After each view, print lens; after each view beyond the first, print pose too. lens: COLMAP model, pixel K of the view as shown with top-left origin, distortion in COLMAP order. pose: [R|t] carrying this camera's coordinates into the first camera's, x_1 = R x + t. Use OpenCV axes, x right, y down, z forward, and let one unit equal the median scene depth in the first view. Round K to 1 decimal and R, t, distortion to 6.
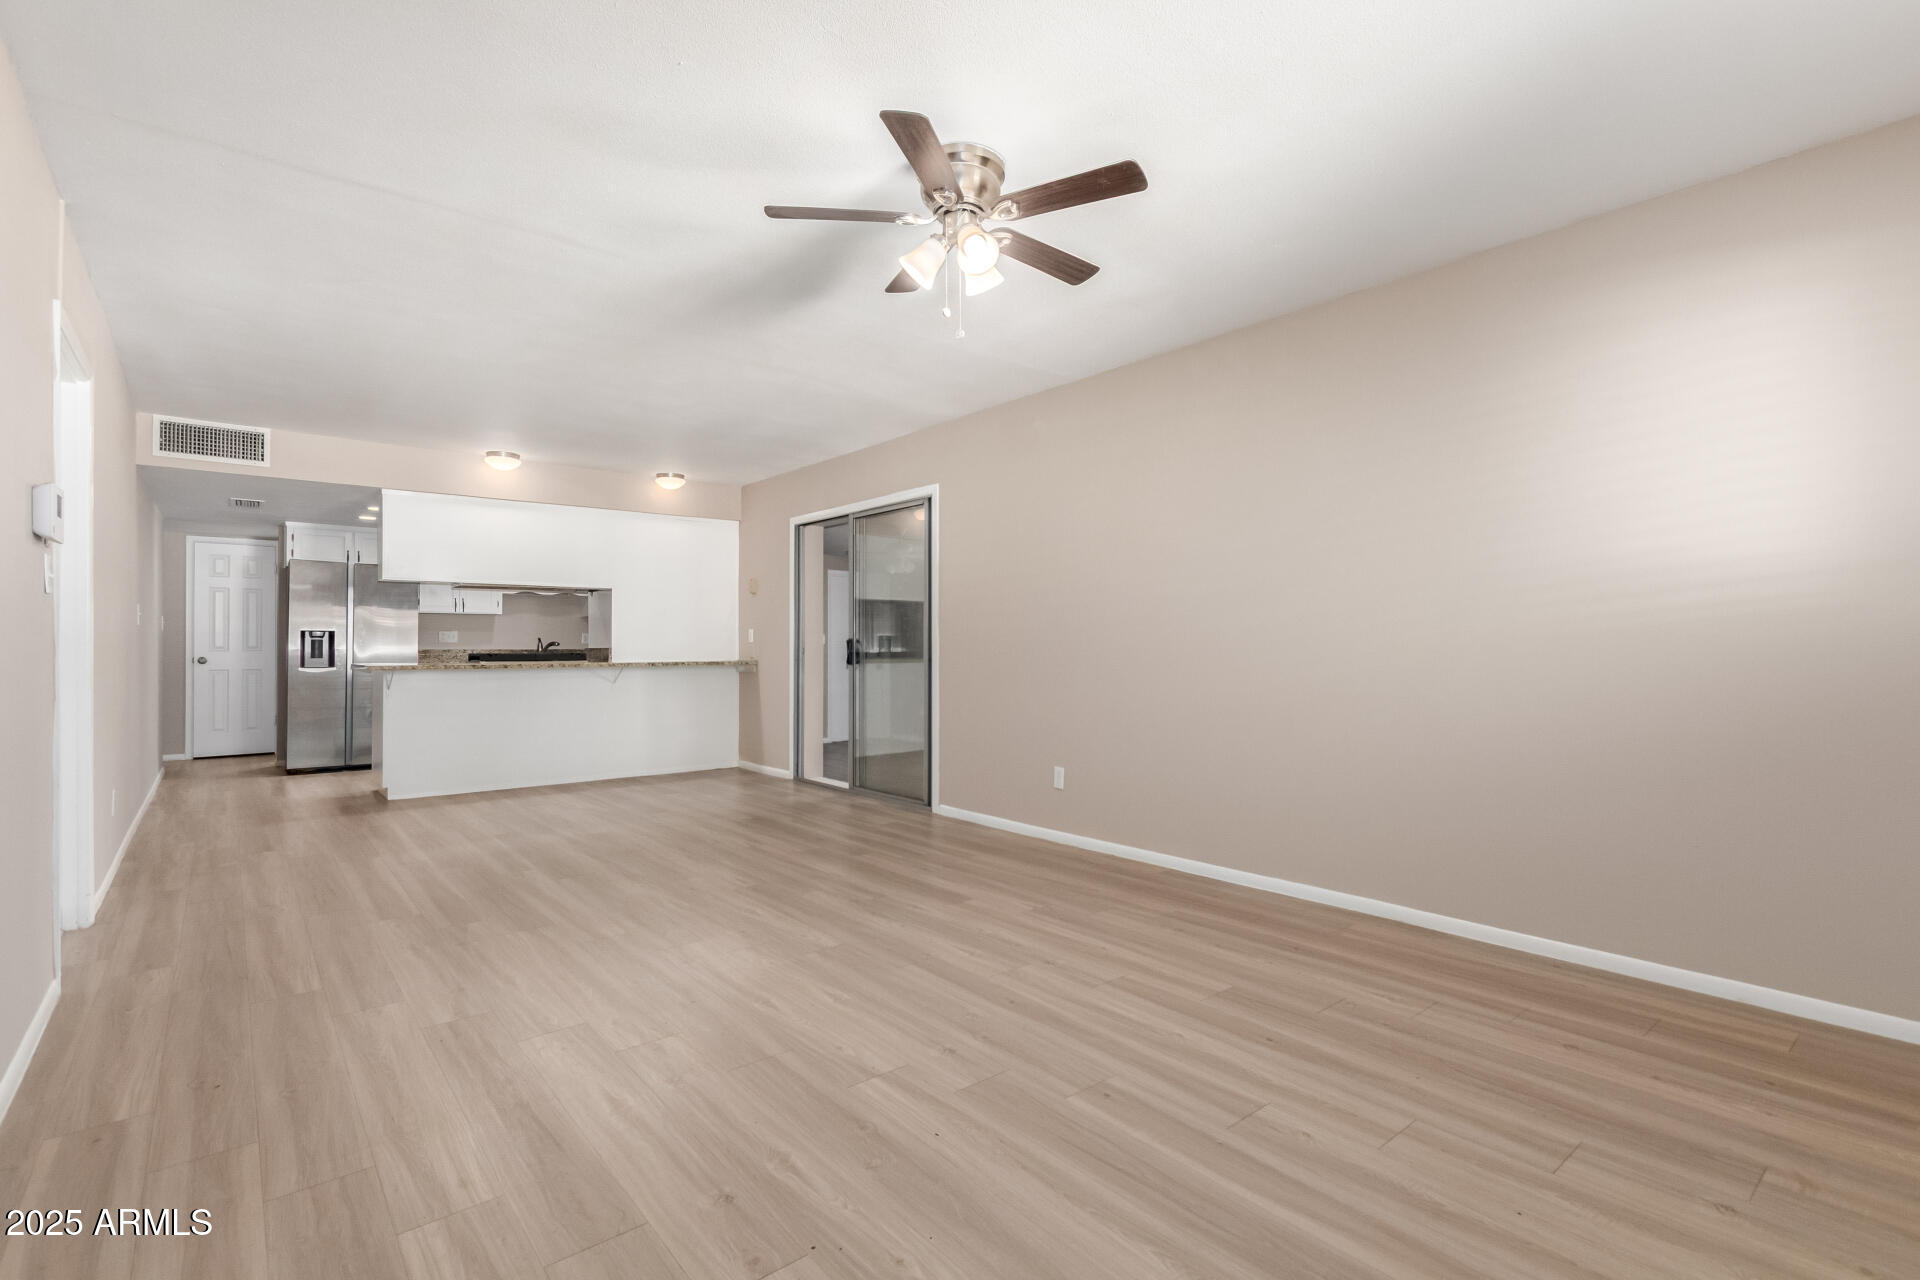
lens RADIAL K [[897.7, 0, 978.3], [0, 897.7, 642.0], [0, 0, 1]] dist [0.001860, -0.000757]
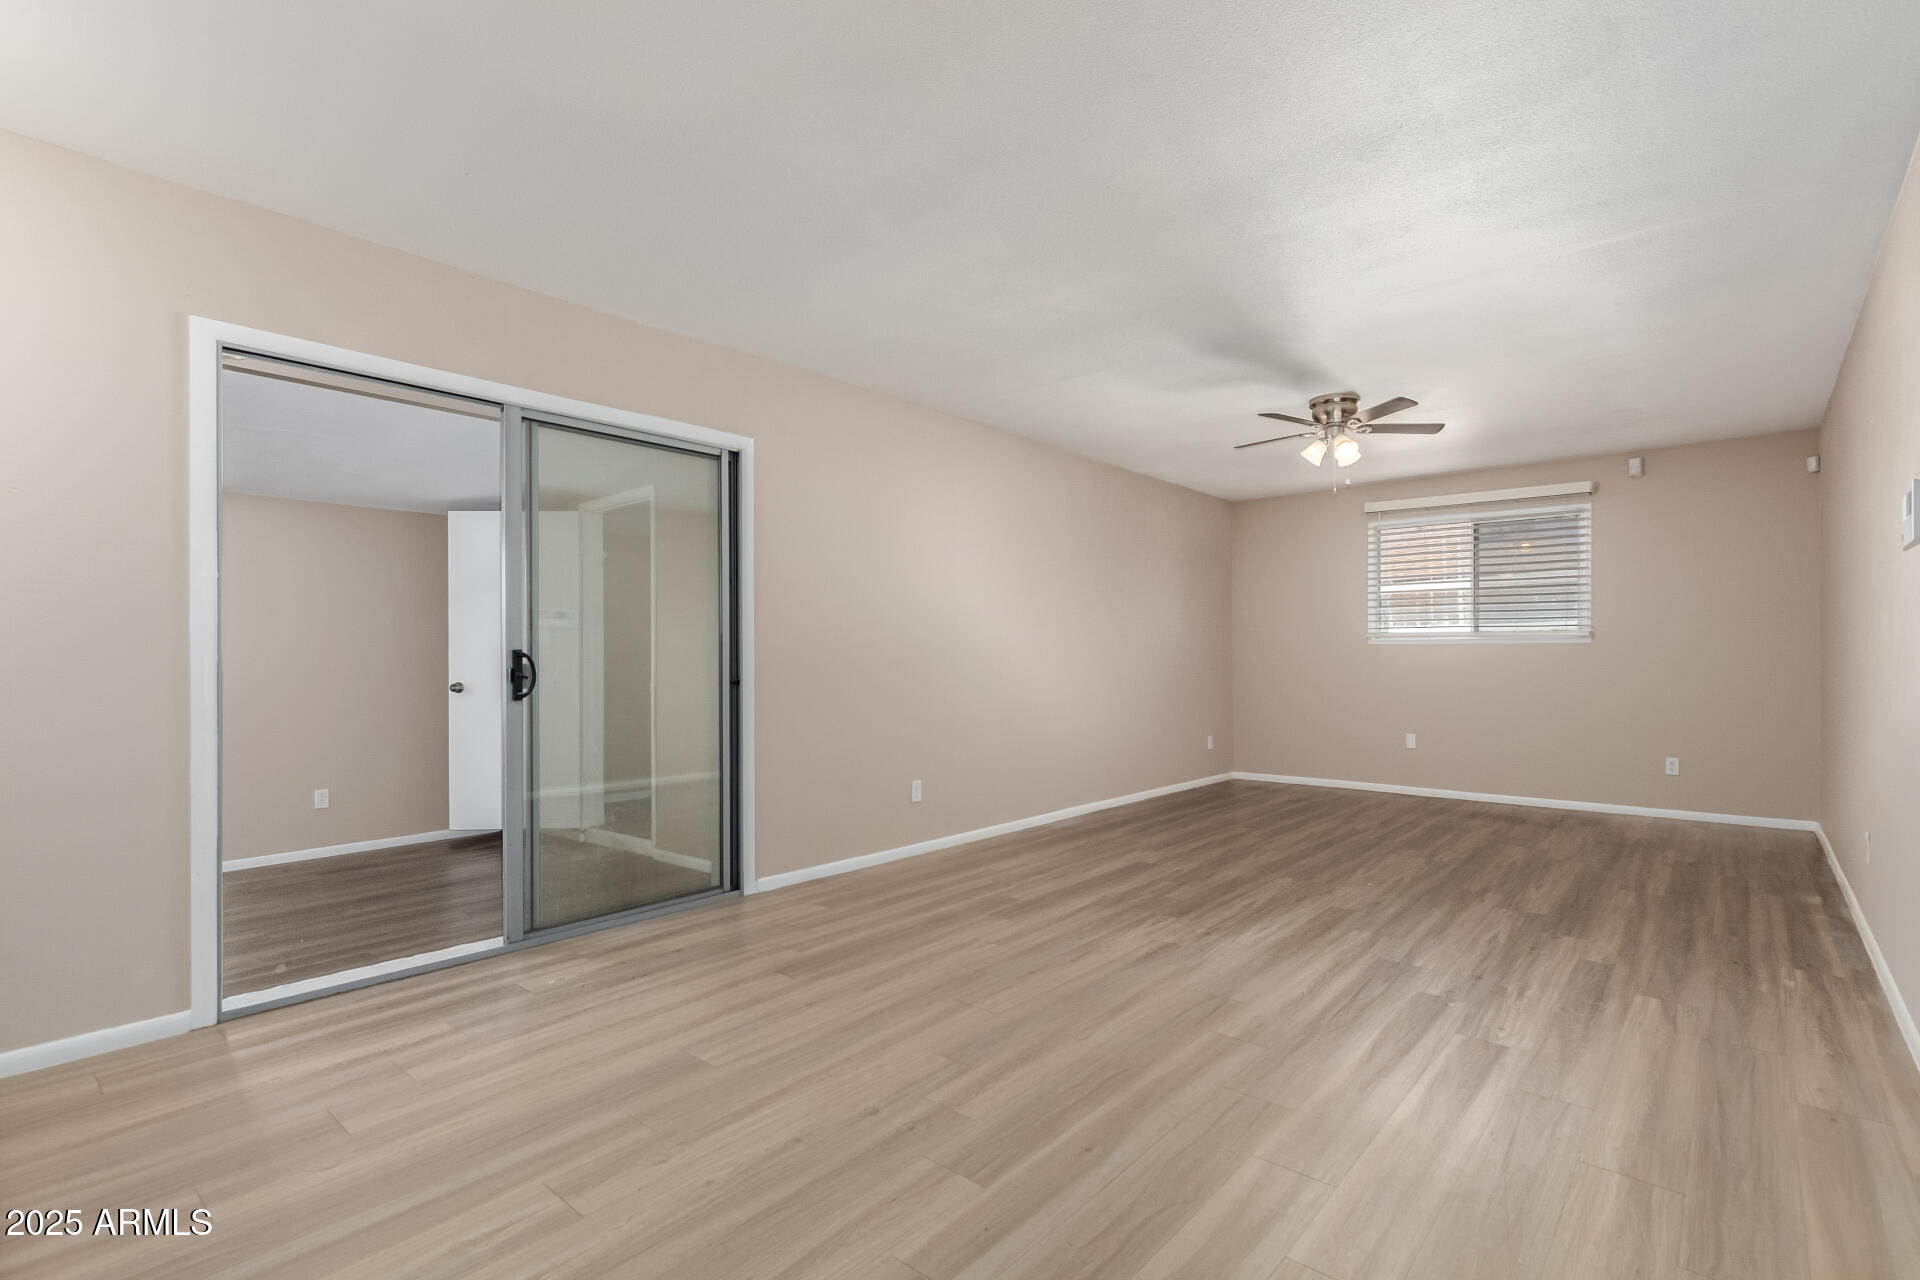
lens RADIAL K [[897.7, 0, 978.1], [0, 897.7, 656.9], [0, 0, 1]] dist [0.001860, -0.000757]
pose [[-0.167308, 0.002618, 0.985901, -0.937046], [-0.000163, 0.999996, -0.002683, 0.000466], [-0.985905, -0.000609, -0.167307, 1.106103]]
